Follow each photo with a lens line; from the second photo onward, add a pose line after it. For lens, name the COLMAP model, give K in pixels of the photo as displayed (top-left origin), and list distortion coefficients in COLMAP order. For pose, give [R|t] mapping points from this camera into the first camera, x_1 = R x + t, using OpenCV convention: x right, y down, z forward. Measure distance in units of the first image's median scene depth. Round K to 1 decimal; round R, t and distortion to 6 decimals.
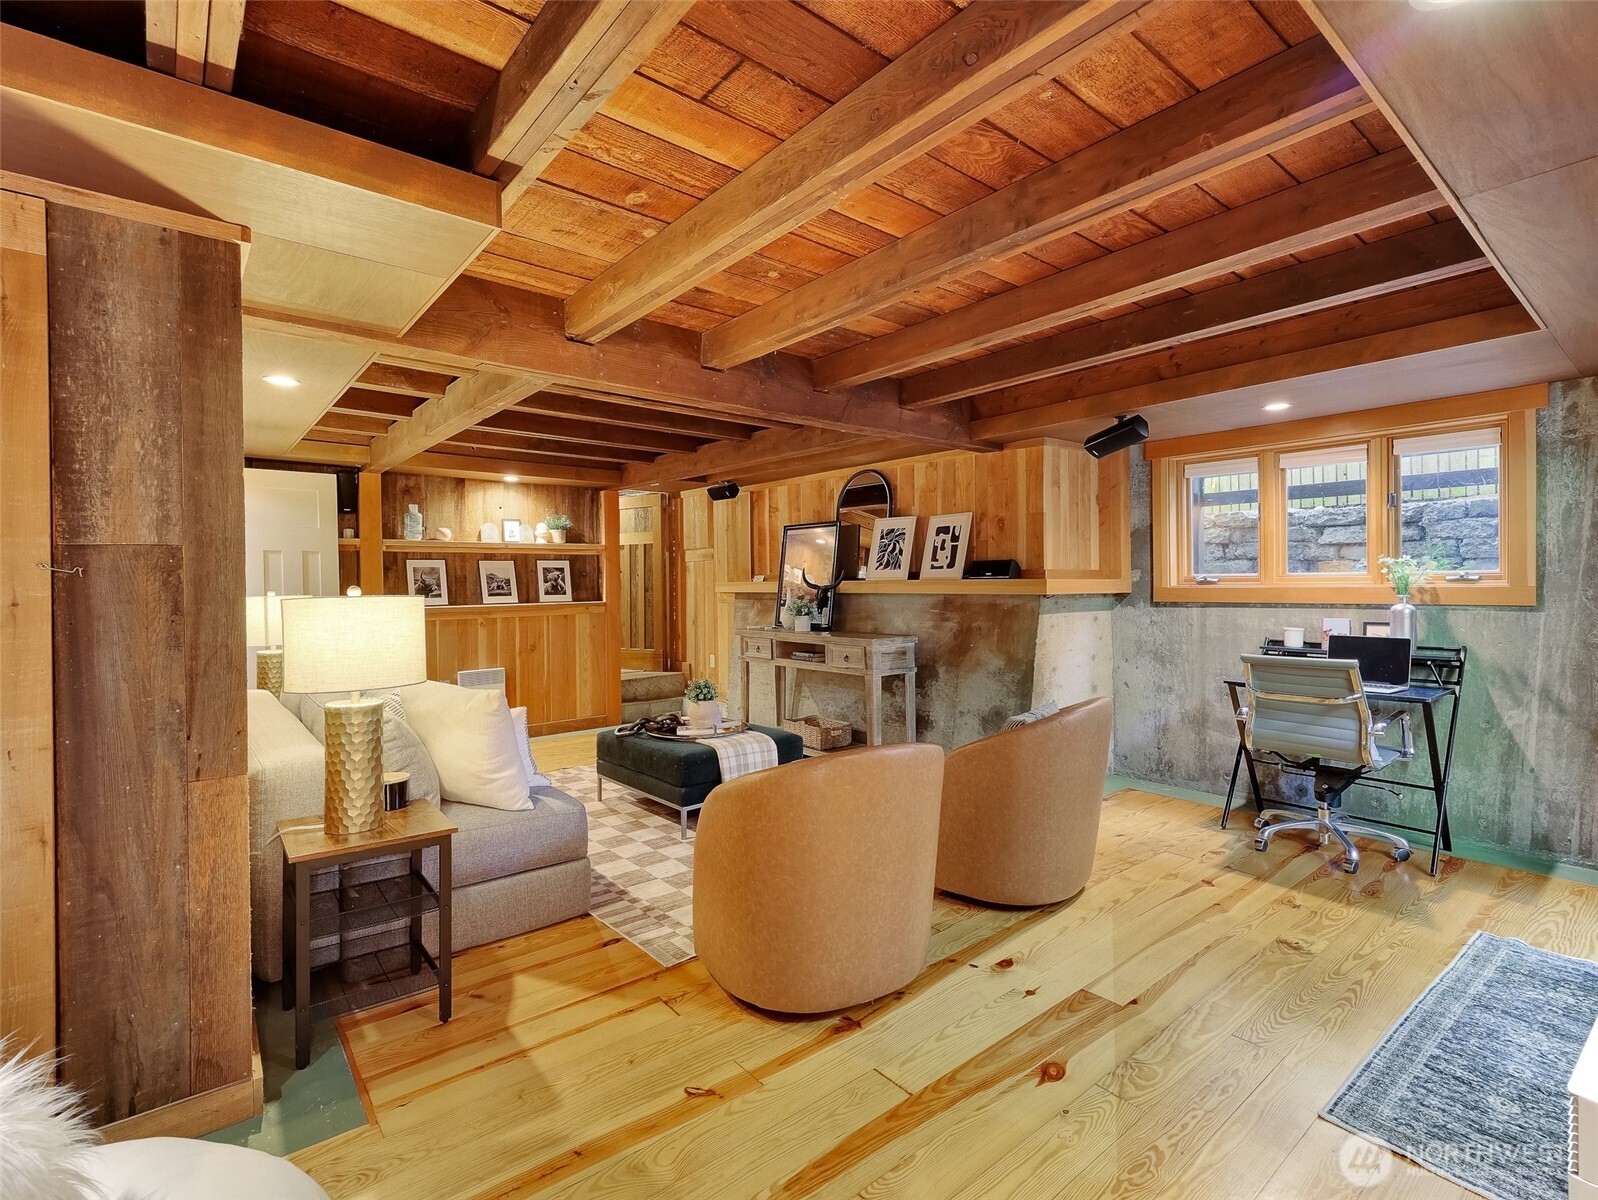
lens RADIAL K [[767.3, 0, 797.1], [0, 767.3, 592.5], [0, 0, 1]] dist [0.001705, 0.000094]
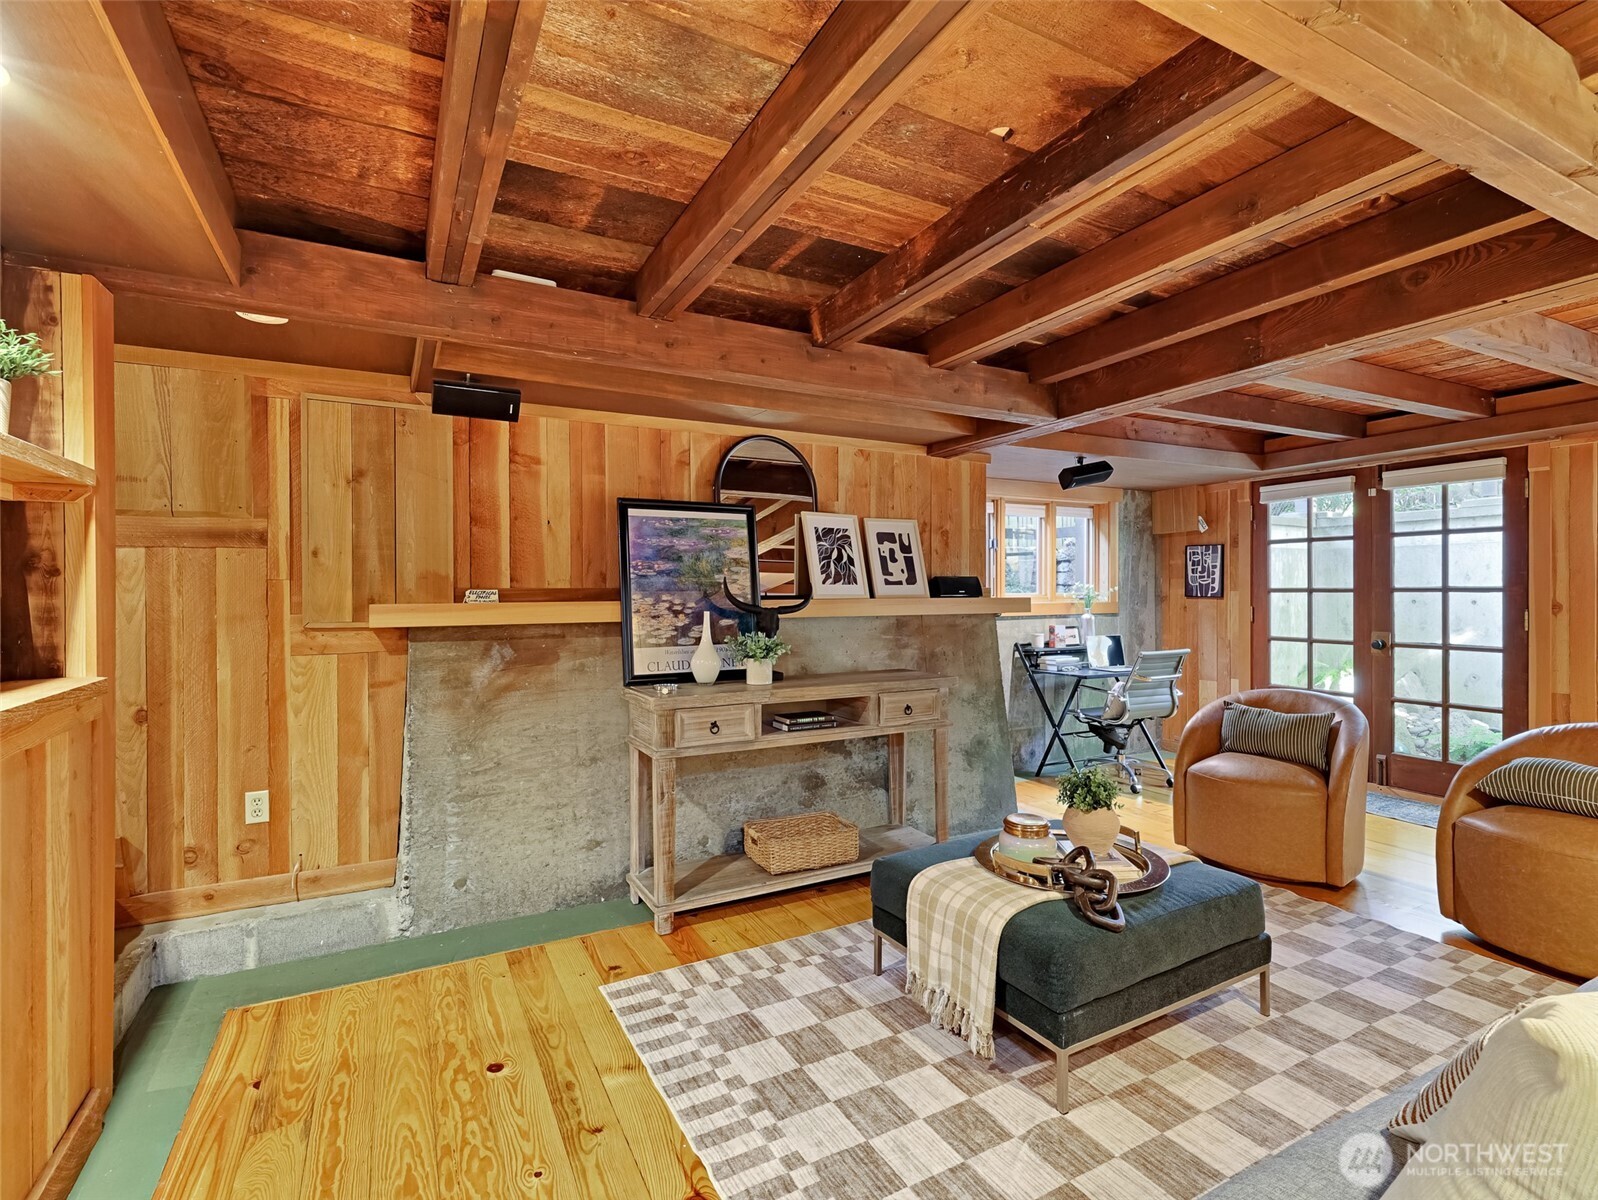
lens RADIAL K [[767.3, 0, 798.4], [0, 767.3, 597.0], [0, 0, 1]] dist [0.001705, 0.000094]
pose [[0.192795, 0.001242, 0.981238, -0.635699], [0.014790, 0.999882, -0.004172, -0.016113], [-0.981128, 0.015317, 0.192754, 0.949302]]
